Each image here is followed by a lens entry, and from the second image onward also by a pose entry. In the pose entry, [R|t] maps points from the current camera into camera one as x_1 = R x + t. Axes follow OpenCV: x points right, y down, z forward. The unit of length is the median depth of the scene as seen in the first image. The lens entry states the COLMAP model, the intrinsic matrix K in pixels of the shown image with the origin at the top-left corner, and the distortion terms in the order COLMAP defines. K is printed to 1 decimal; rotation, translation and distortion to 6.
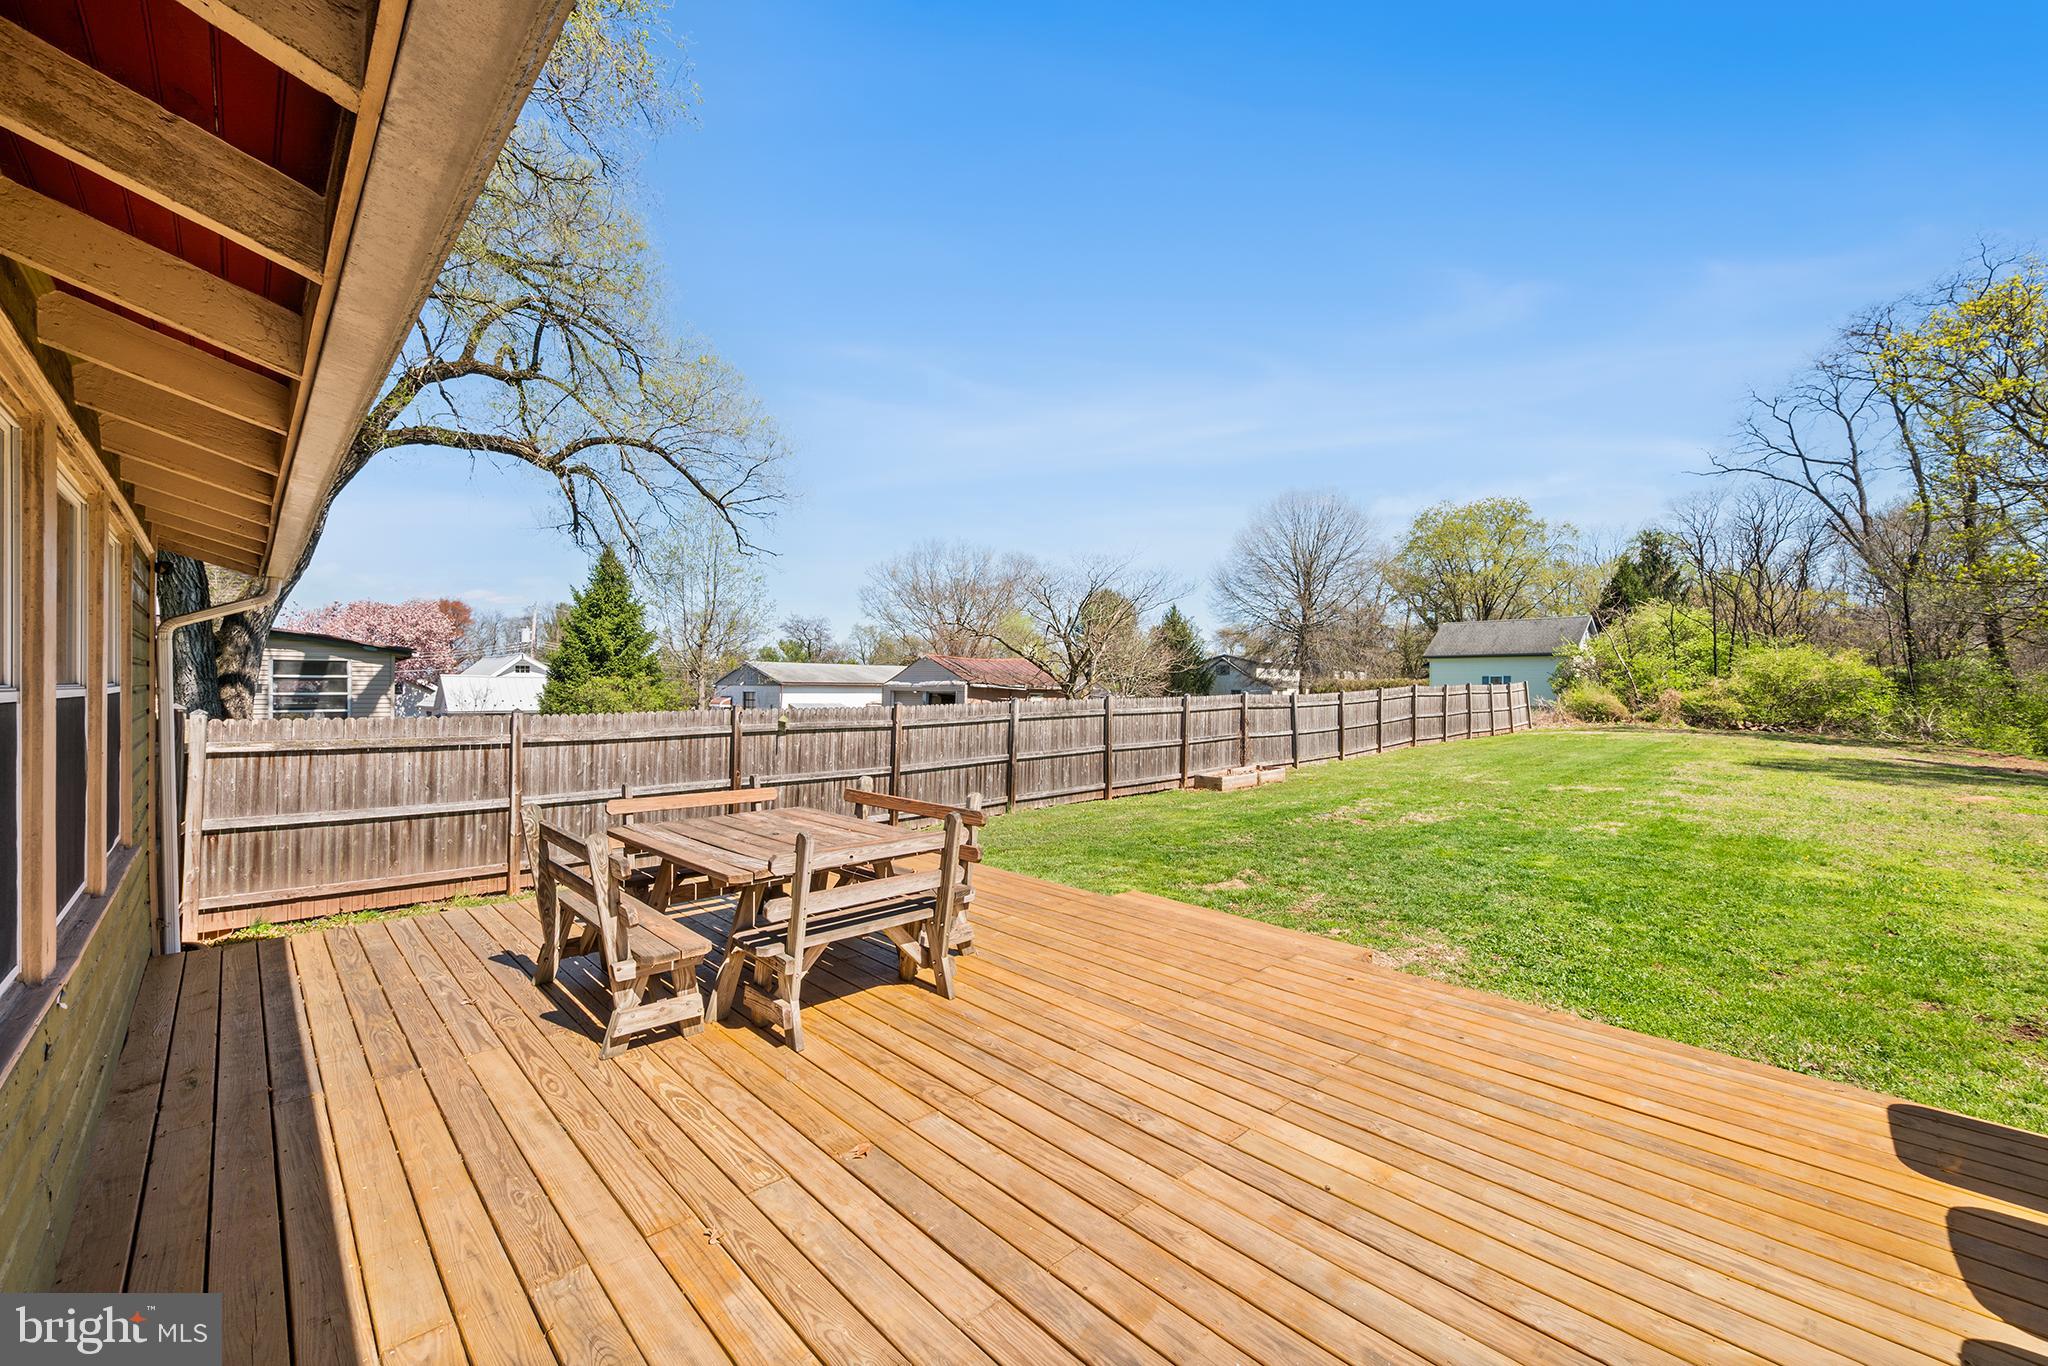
lens RADIAL K [[825.2, 0, 1021.4], [0, 825.2, 677.8], [0, 0, 1]] dist [-0.002474, -0.000192]
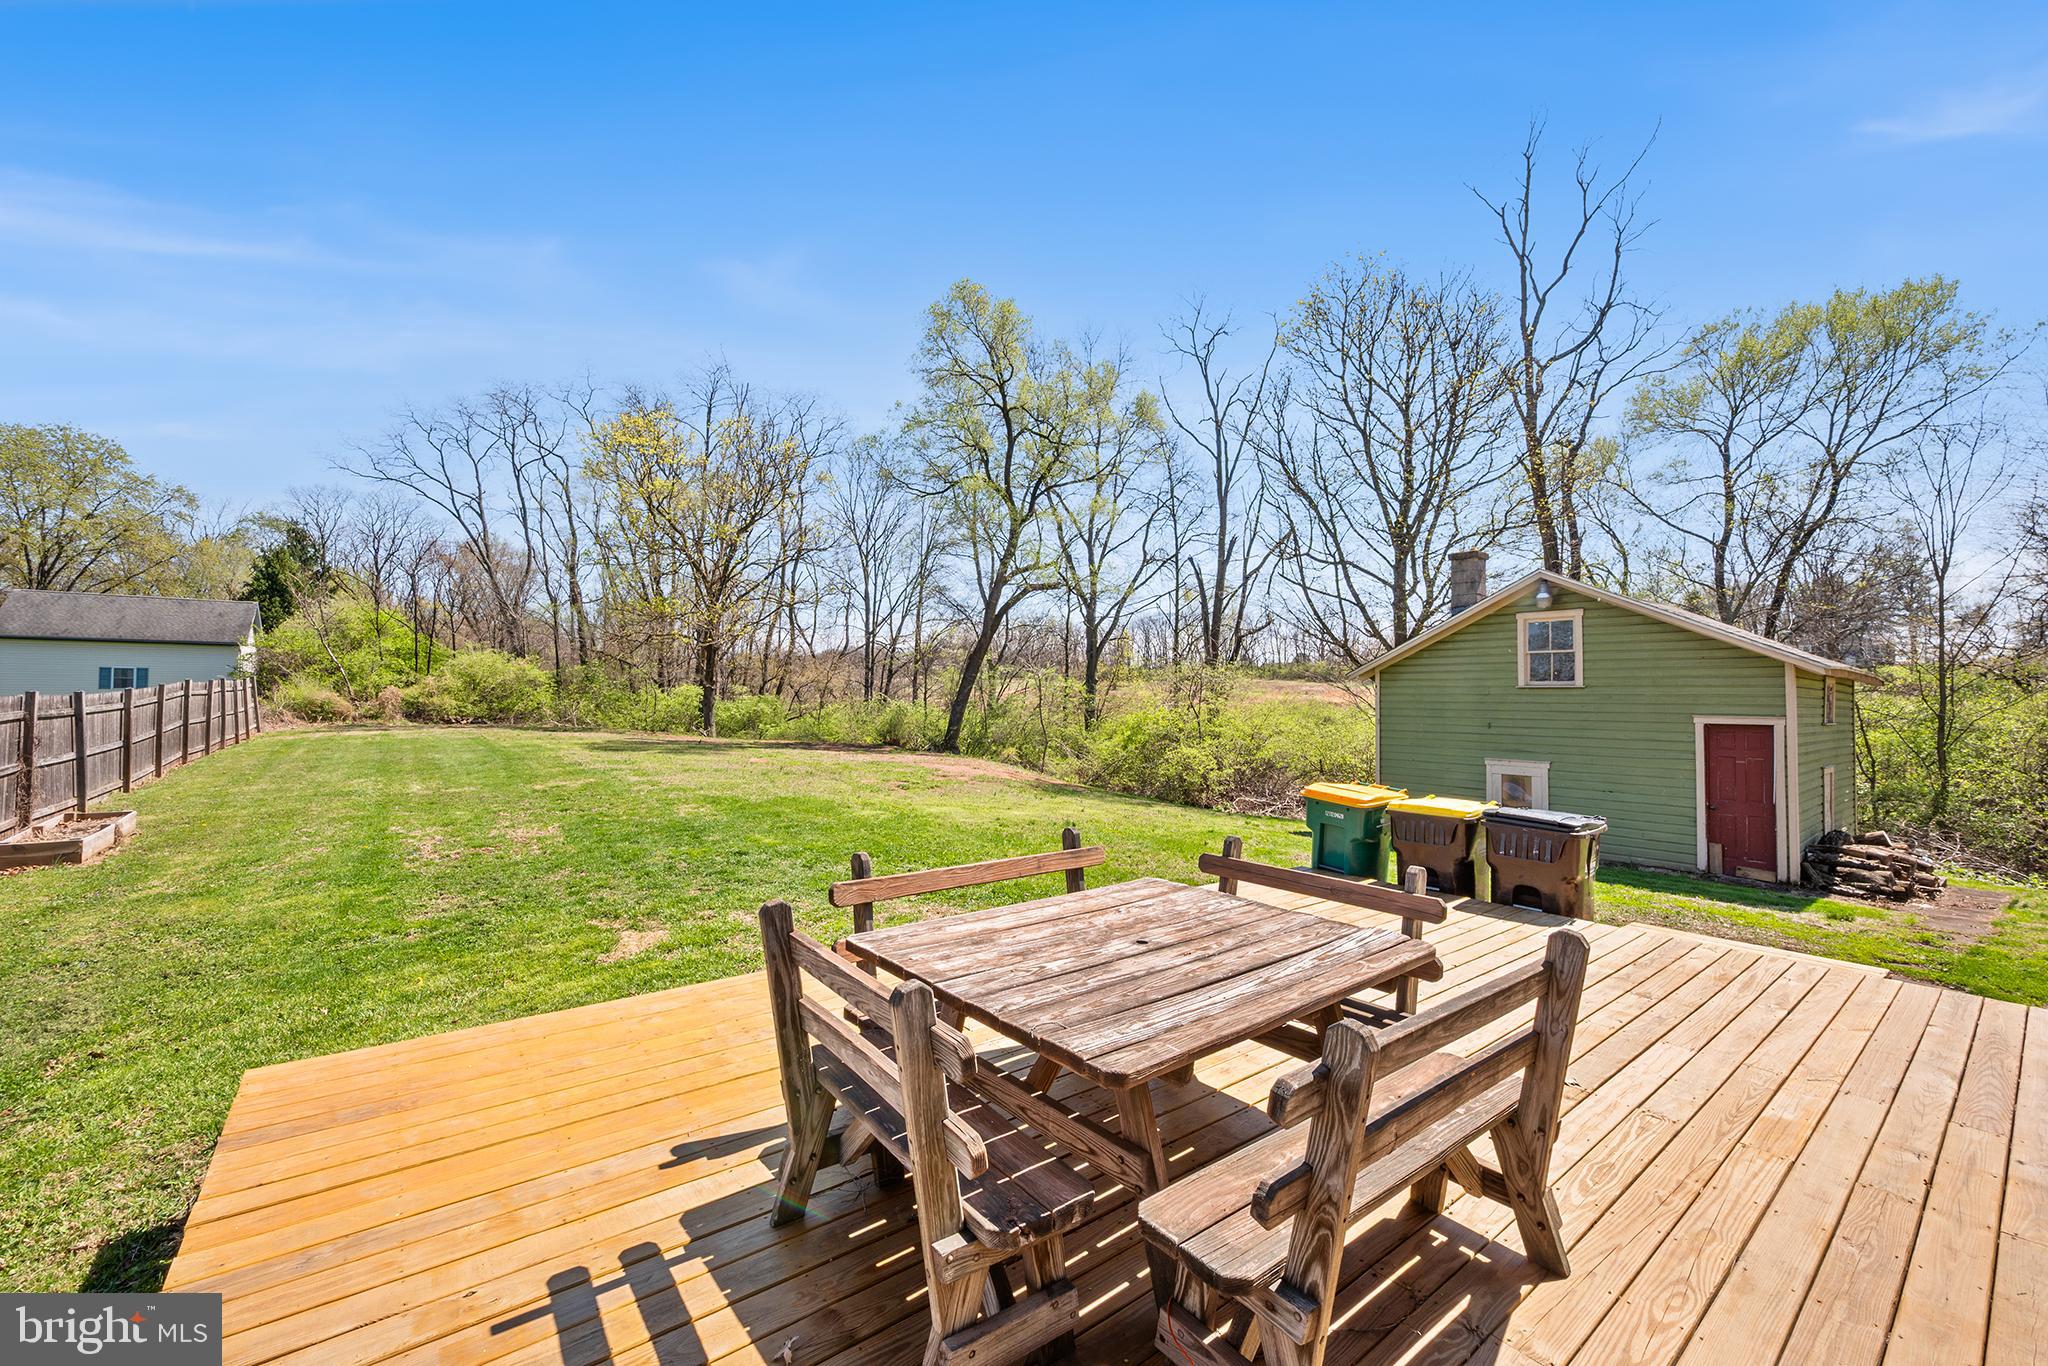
lens RADIAL K [[798.2, 0, 1024.0], [0, 798.2, 683.0], [0, 0, 1]] dist [0.000029, -0.000139]
pose [[0.109705, 0.009552, 0.993918, -0.104132], [-0.020661, 0.999760, -0.007327, 0.000749], [-0.993749, -0.019732, 0.109876, 0.122337]]
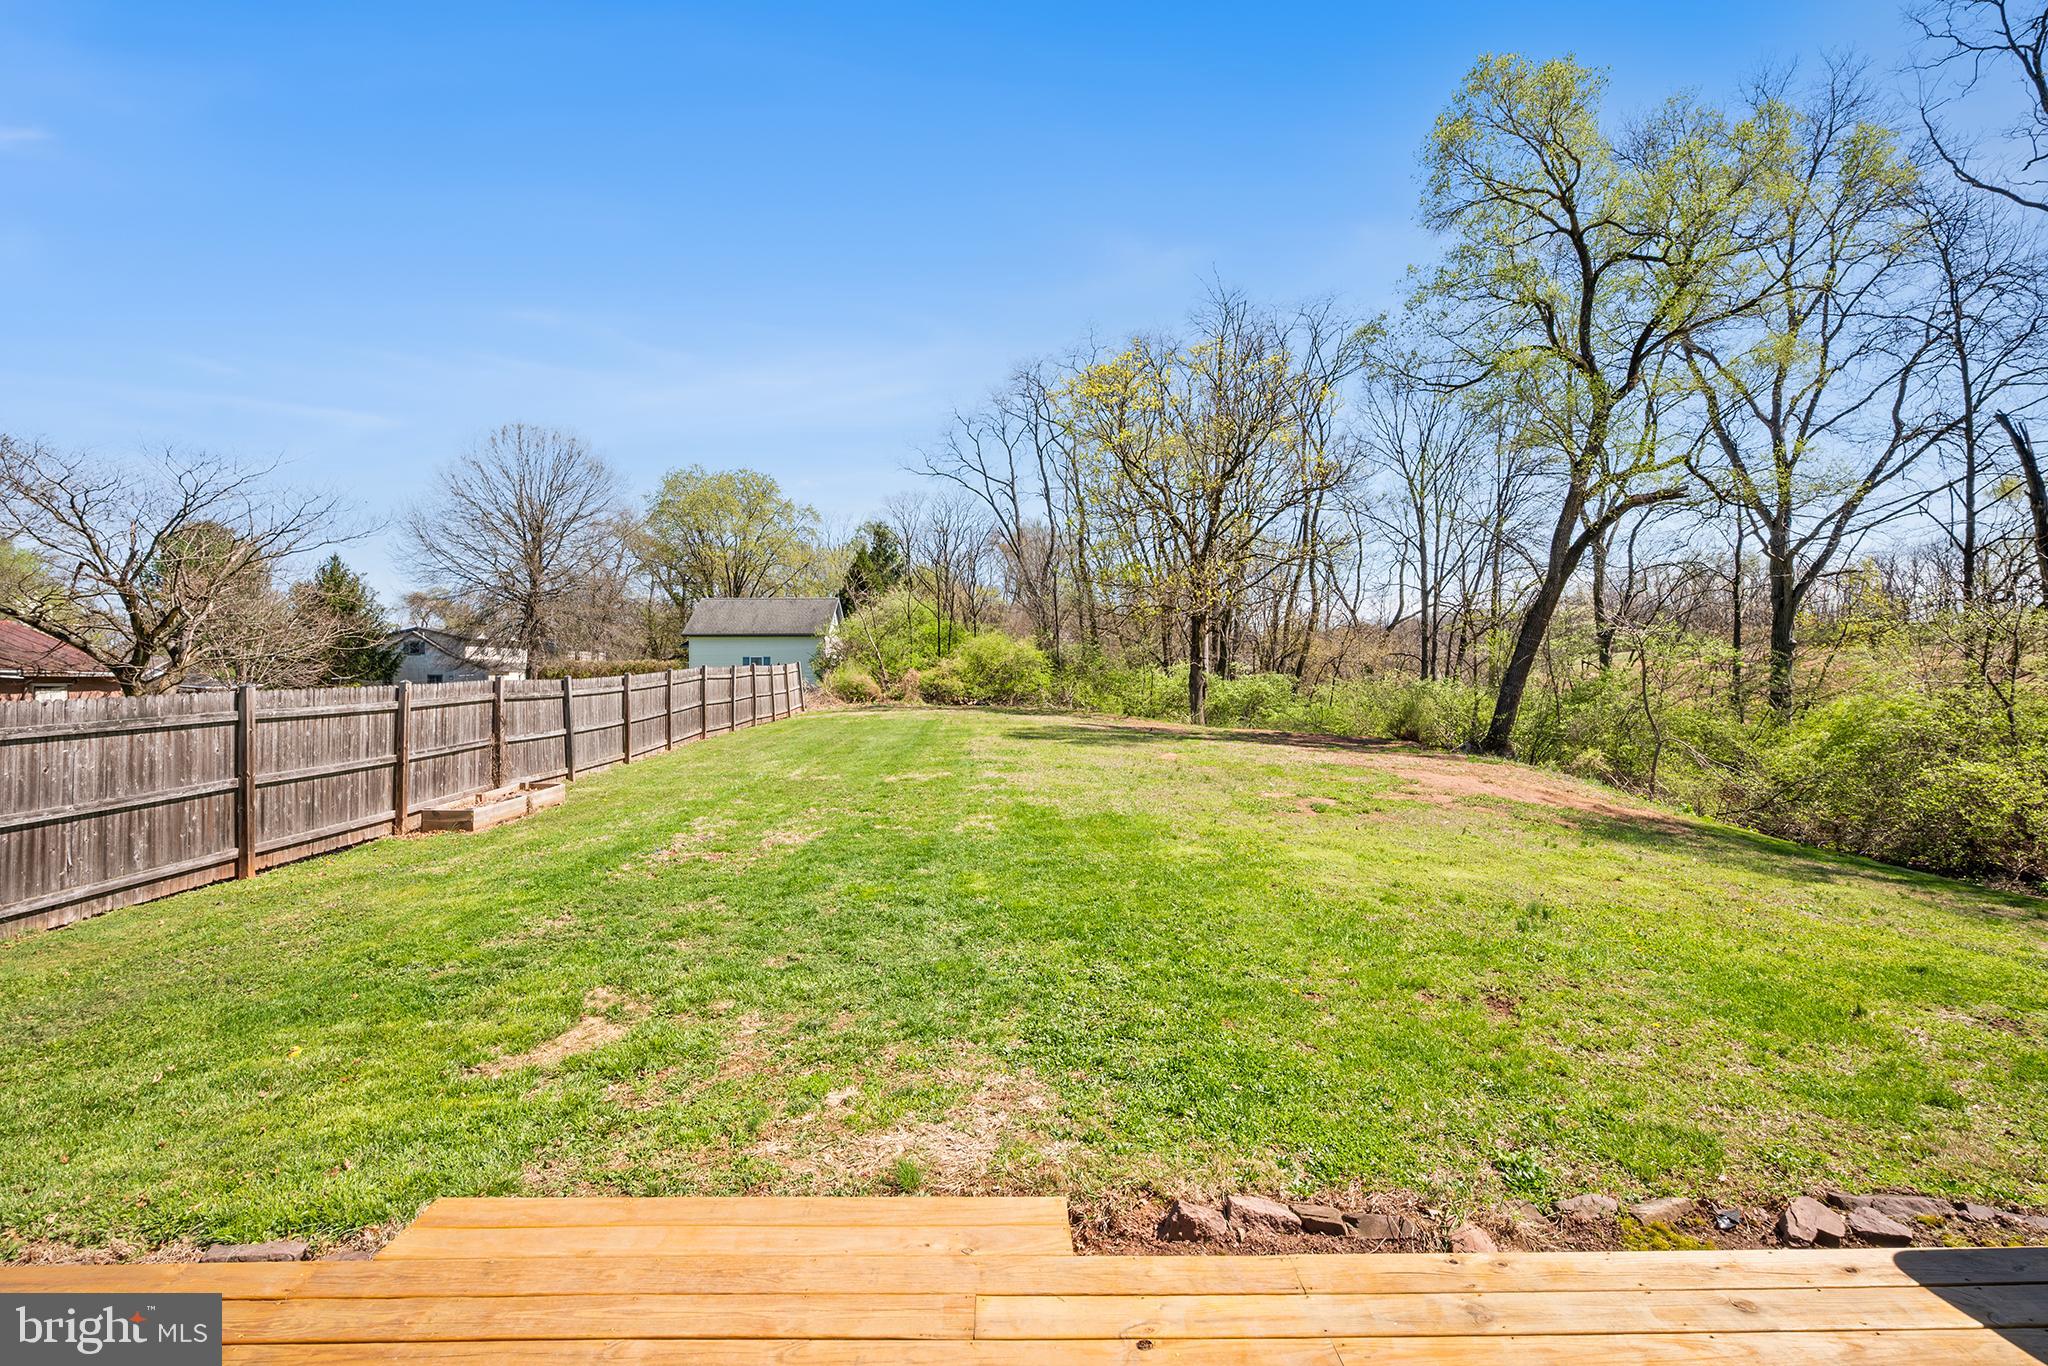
lens RADIAL K [[925.8, 0, 1022.0], [0, 925.8, 667.3], [0, 0, 1]] dist [0.000606, -0.000698]
pose [[0.676321, -0.005361, 0.736587, 0.001070], [-0.000737, 0.999968, 0.007954, 0.001731], [-0.736606, -0.005923, 0.676296, 0.086179]]
